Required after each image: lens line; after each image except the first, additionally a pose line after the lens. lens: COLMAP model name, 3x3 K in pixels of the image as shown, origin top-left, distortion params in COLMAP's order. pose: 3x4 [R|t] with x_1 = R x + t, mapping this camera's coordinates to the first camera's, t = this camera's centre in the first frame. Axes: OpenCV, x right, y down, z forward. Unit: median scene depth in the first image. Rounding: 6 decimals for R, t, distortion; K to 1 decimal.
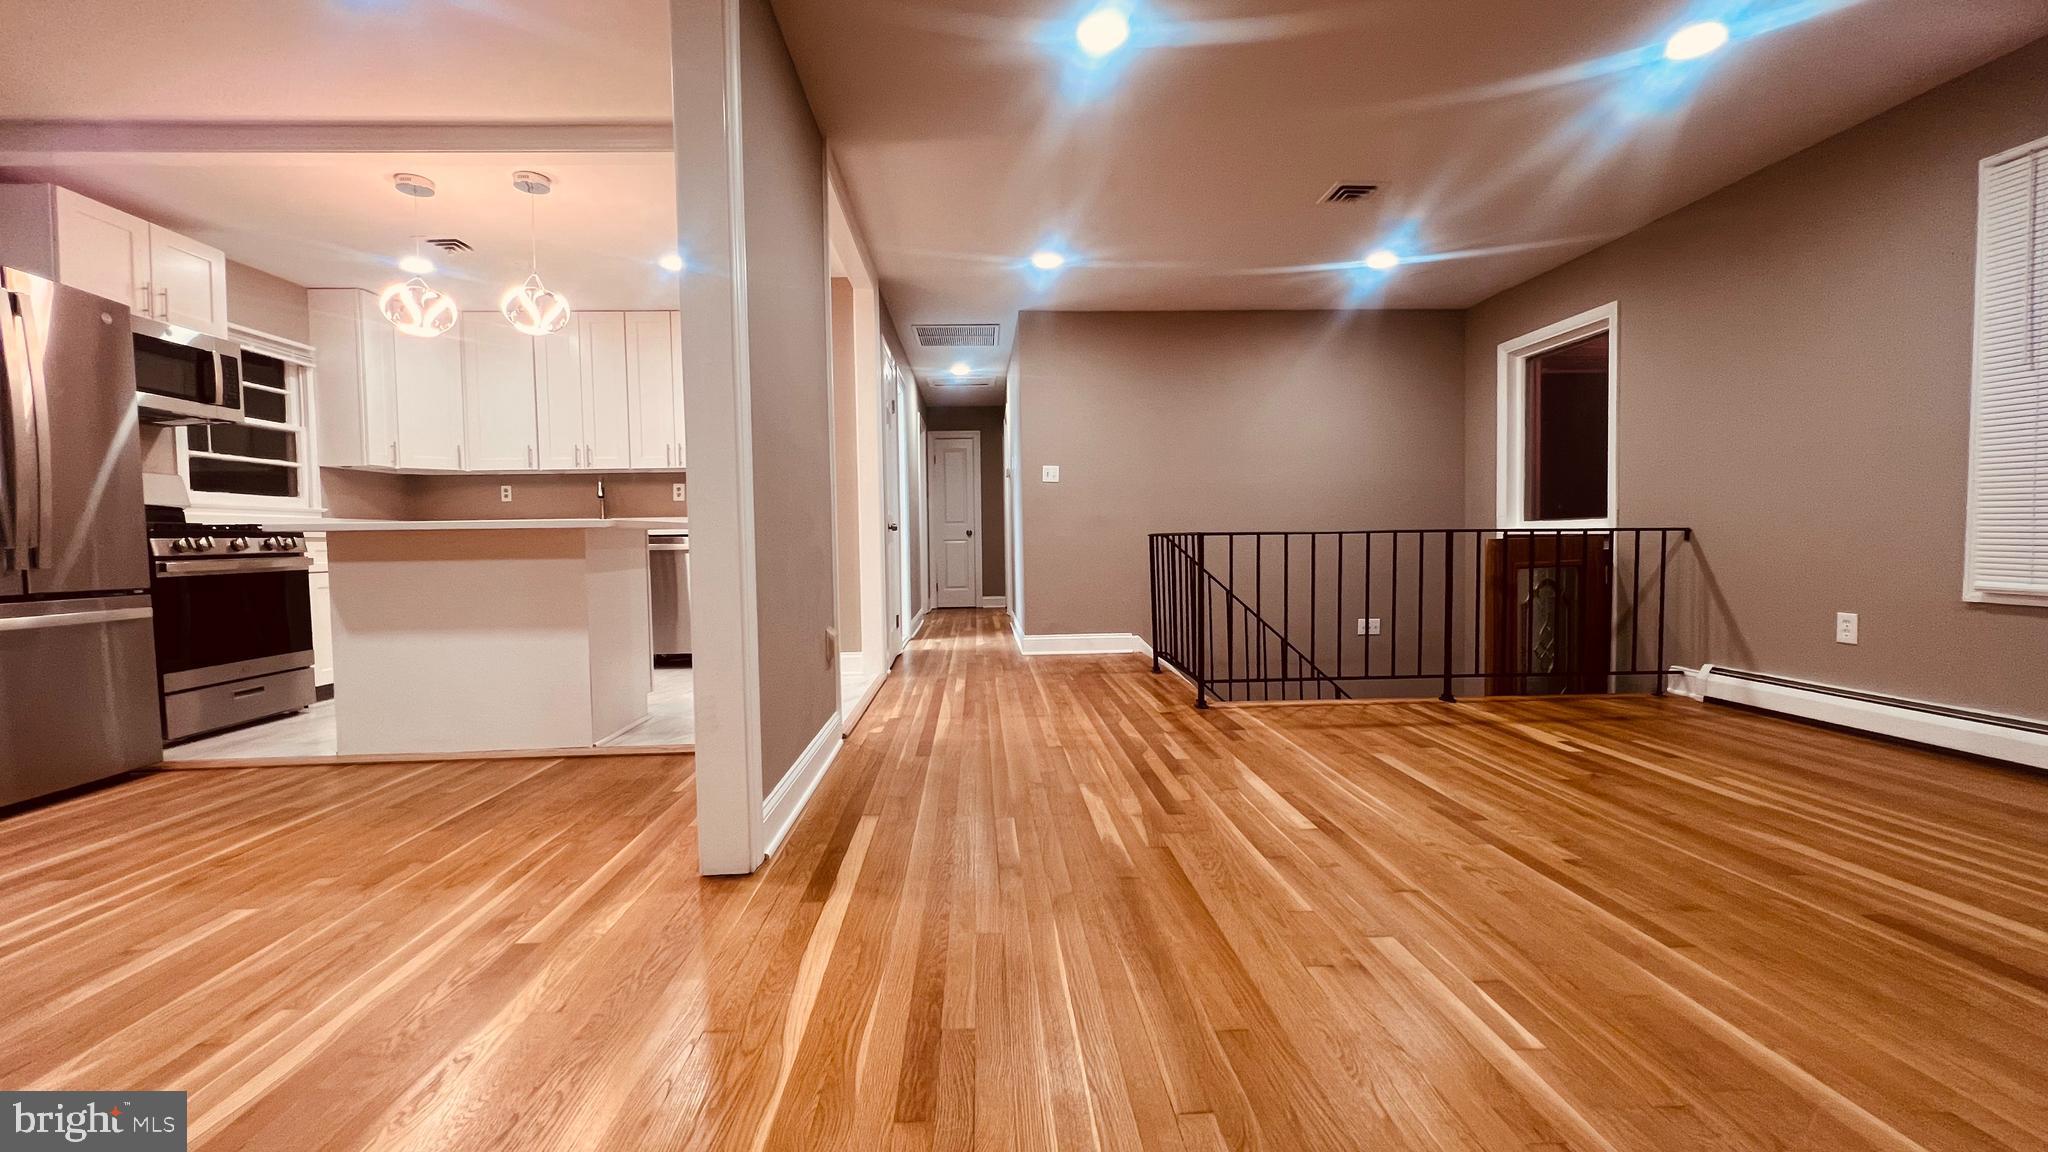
lens RADIAL K [[819.6, 0, 1016.1], [0, 819.6, 573.7], [0, 0, 1]] dist [-0.004680, 0.000938]
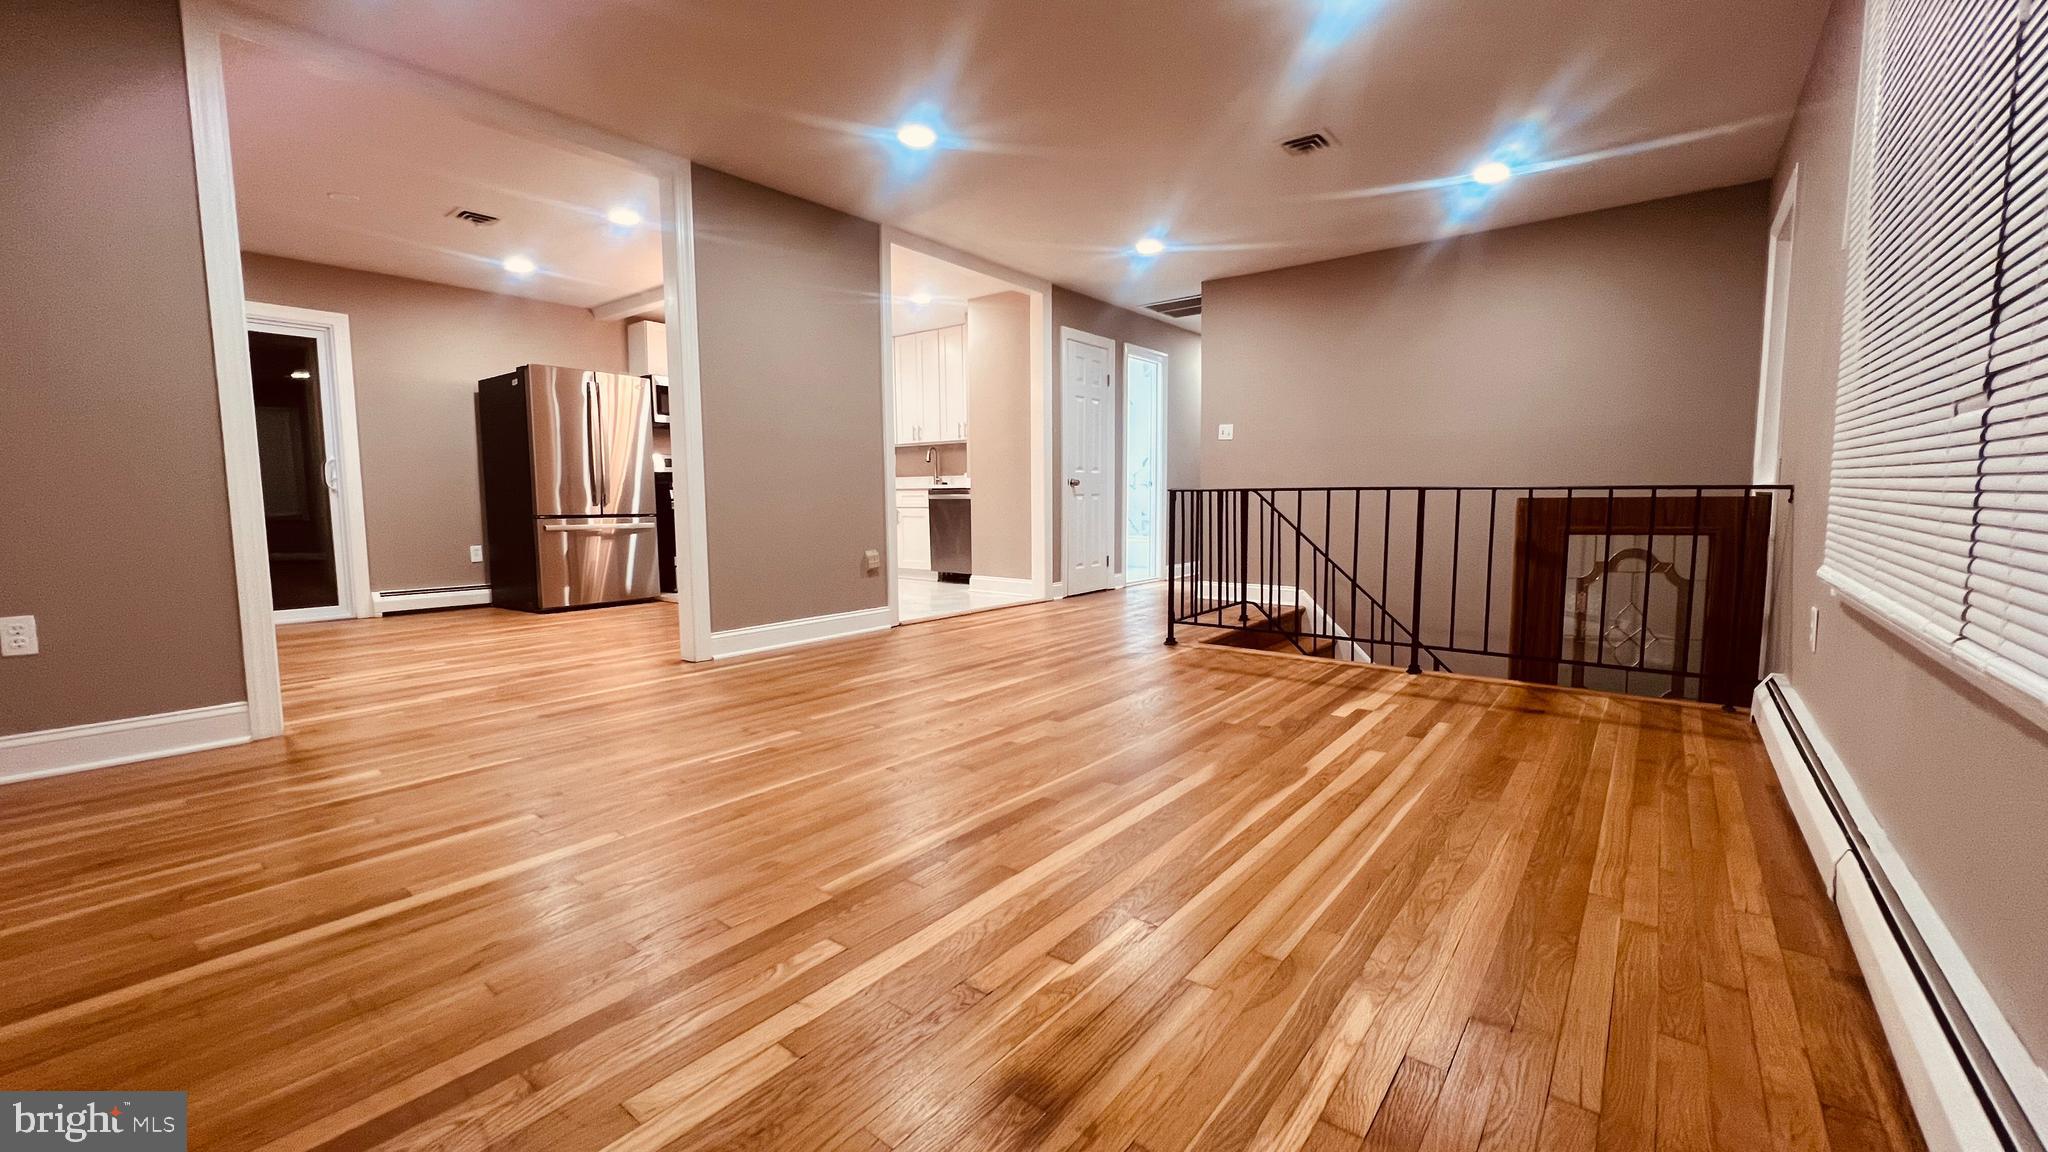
lens RADIAL K [[819.6, 0, 1021.0], [0, 819.6, 573.9], [0, 0, 1]] dist [-0.004680, 0.000938]
pose [[0.757435, 0.071547, -0.648978, 0.769305], [-0.030938, 0.996794, 0.073784, -0.009687], [0.652177, -0.035809, 0.757220, 0.007535]]
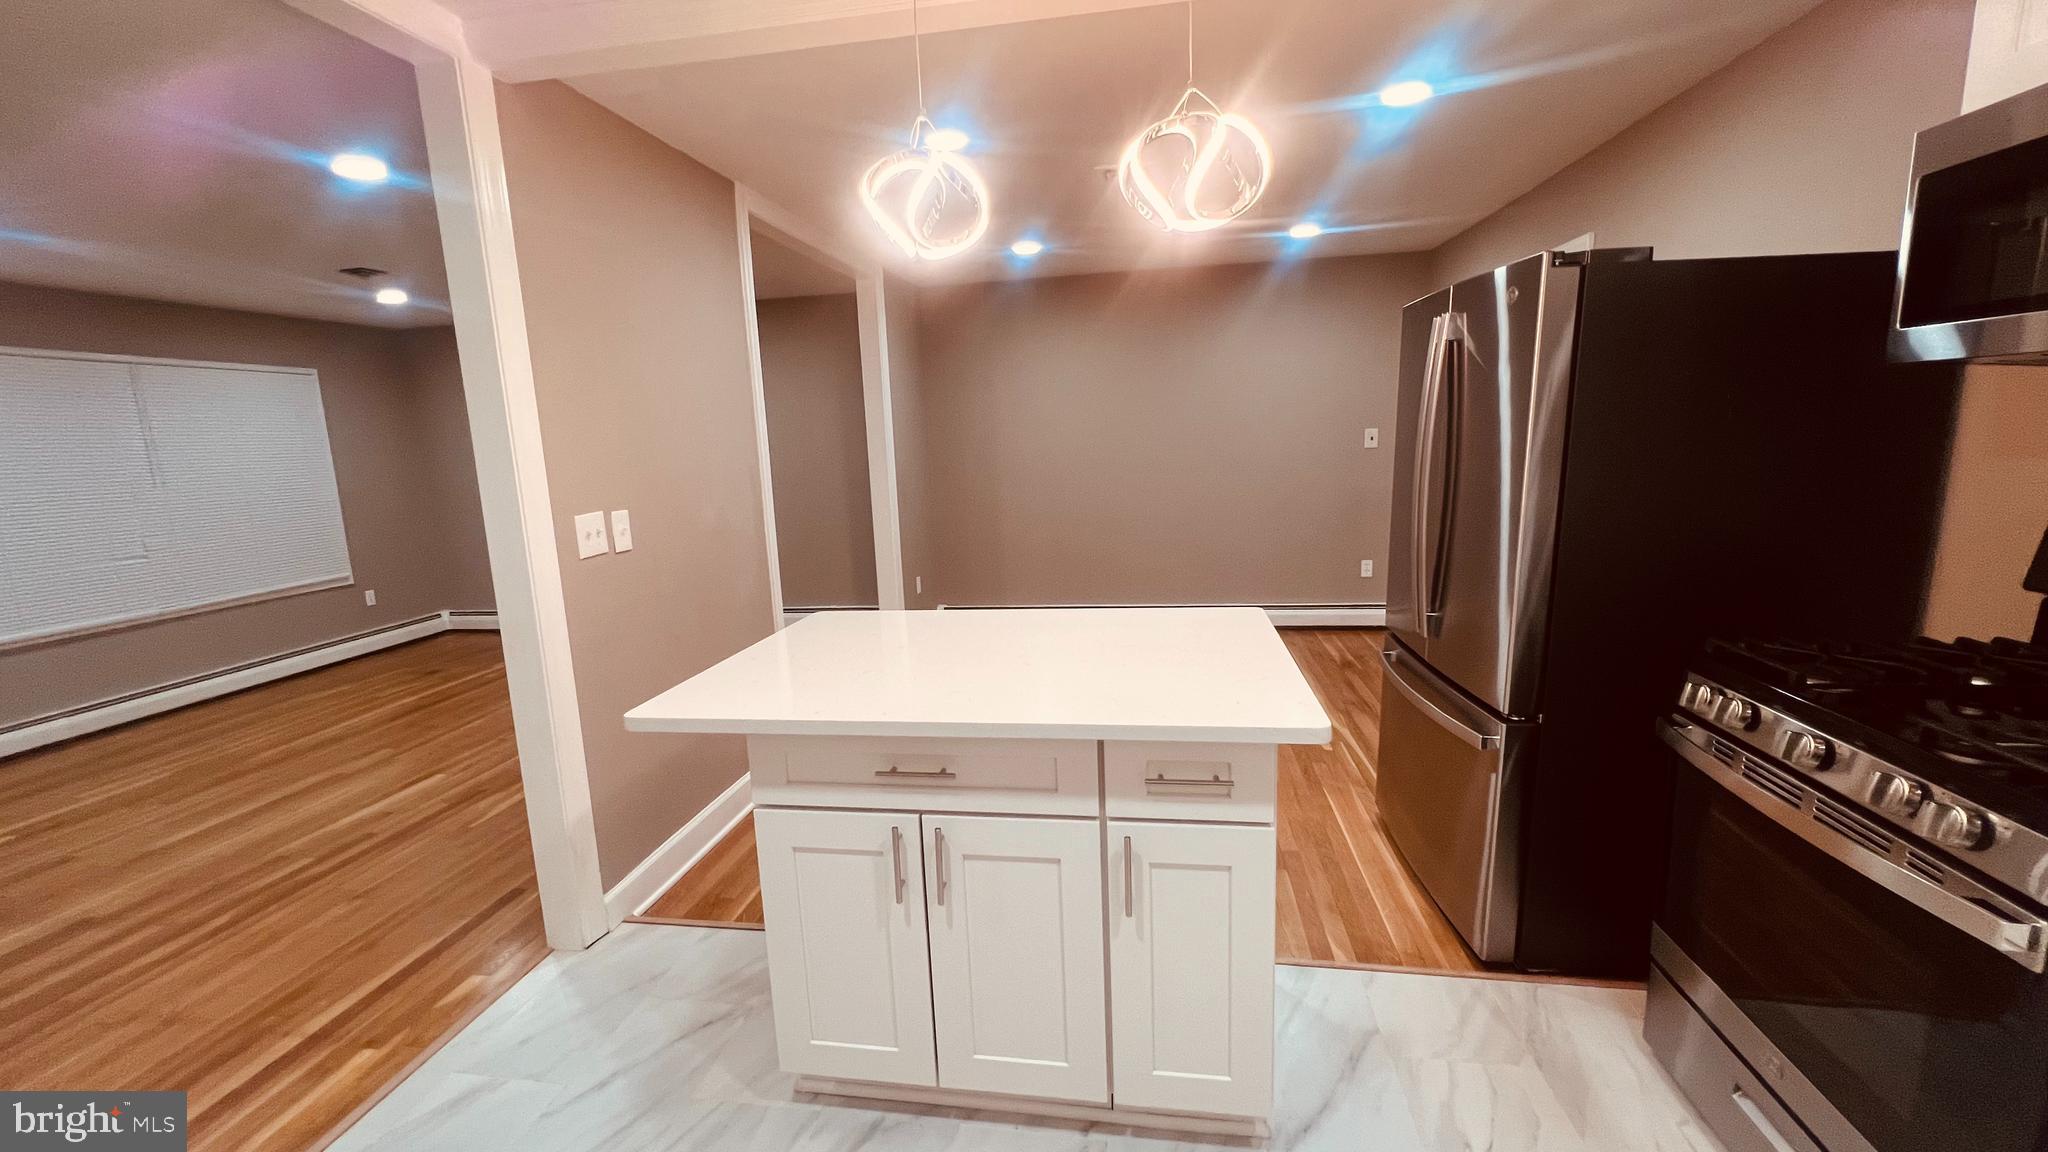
lens RADIAL K [[819.6, 0, 1023.8], [0, 819.6, 569.0], [0, 0, 1]] dist [-0.004680, 0.000938]
pose [[-0.976270, 0.021411, 0.215497, -0.623218], [0.065528, 0.977658, 0.199726, -0.183947], [-0.206406, 0.209108, -0.955861, 1.246146]]
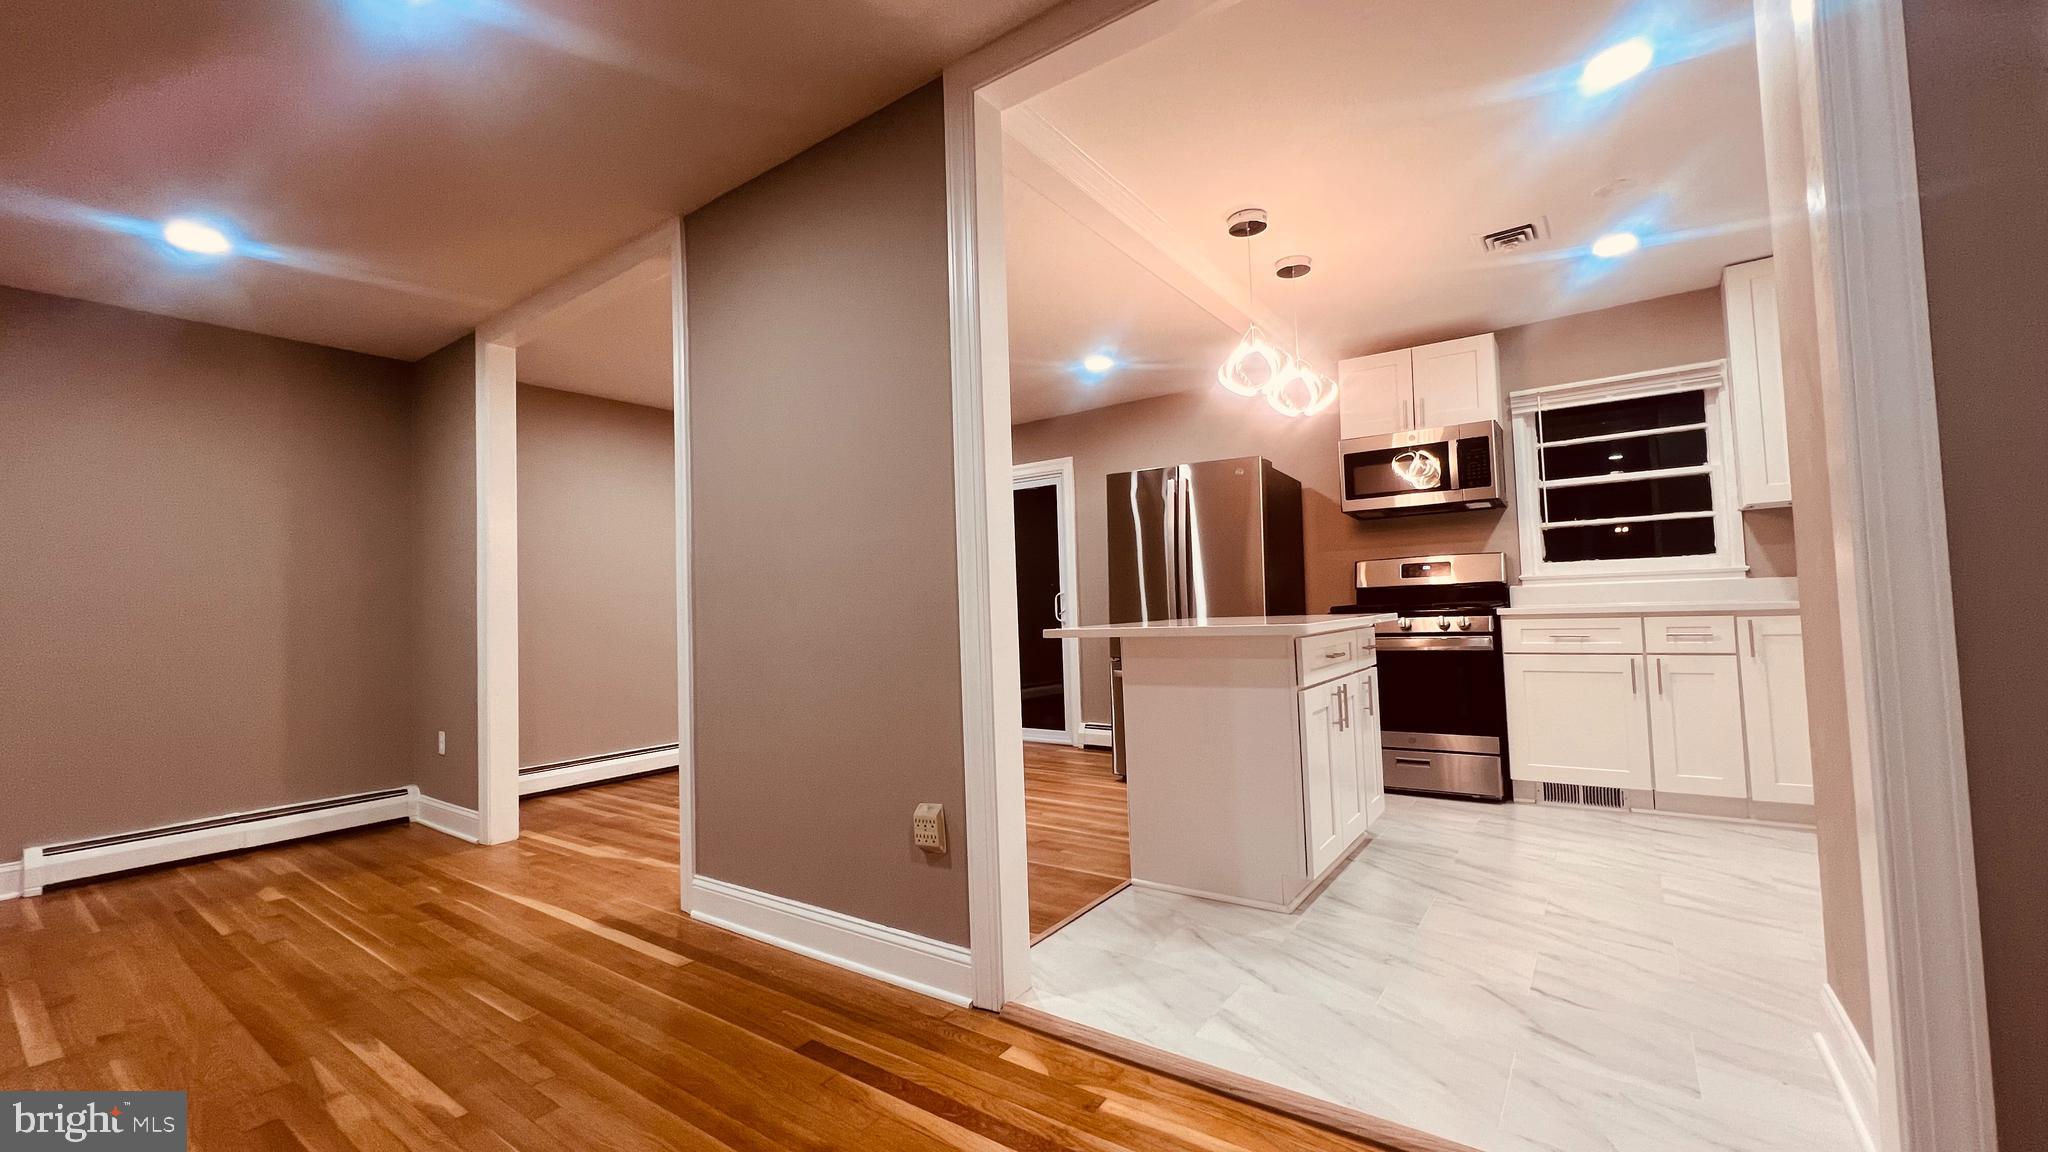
lens RADIAL K [[819.1, 0, 1018.7], [0, 819.1, 574.8], [0, 0, 1]] dist [-0.003368, 0.000703]
pose [[-0.624380, 0.005263, -0.781103, 0.197140], [0.011262, 0.999934, -0.002265, -0.093909], [0.781040, -0.010211, -0.624398, 1.144677]]
